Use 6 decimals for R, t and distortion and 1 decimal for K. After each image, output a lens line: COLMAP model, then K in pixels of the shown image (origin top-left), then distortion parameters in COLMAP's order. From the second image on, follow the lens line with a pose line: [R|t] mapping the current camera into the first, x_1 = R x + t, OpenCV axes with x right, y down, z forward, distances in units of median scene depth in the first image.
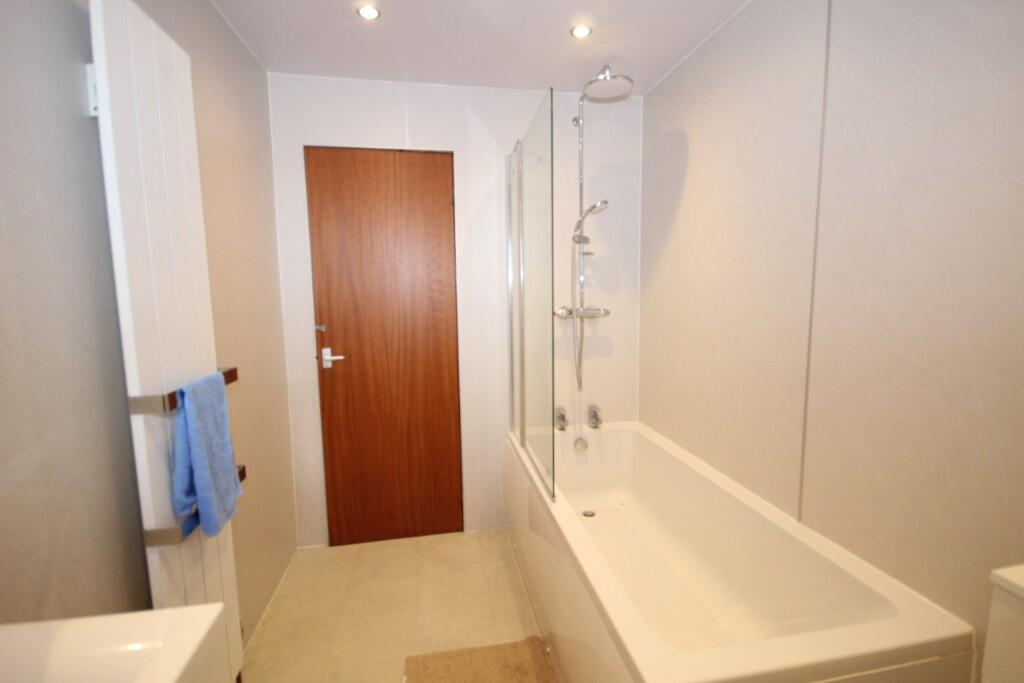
lens RADIAL K [[475.1, 0, 517.6], [0, 475.1, 343.7], [0, 0, 1]] dist [-0.001853, -0.001185]
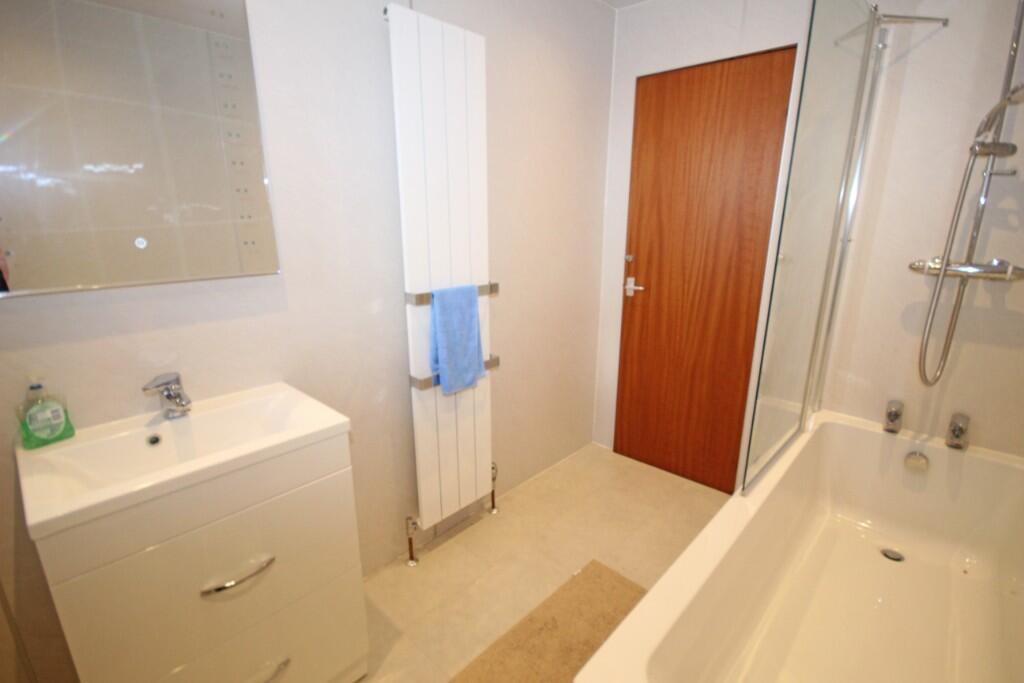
lens RADIAL K [[475.1, 0, 517.6], [0, 475.1, 343.7], [0, 0, 1]] dist [-0.001853, -0.001185]
pose [[0.596517, 0.226529, -0.769969, 0.301882], [-0.104209, 0.973082, 0.205553, -0.038762], [0.795807, -0.042378, 0.604066, 0.141614]]
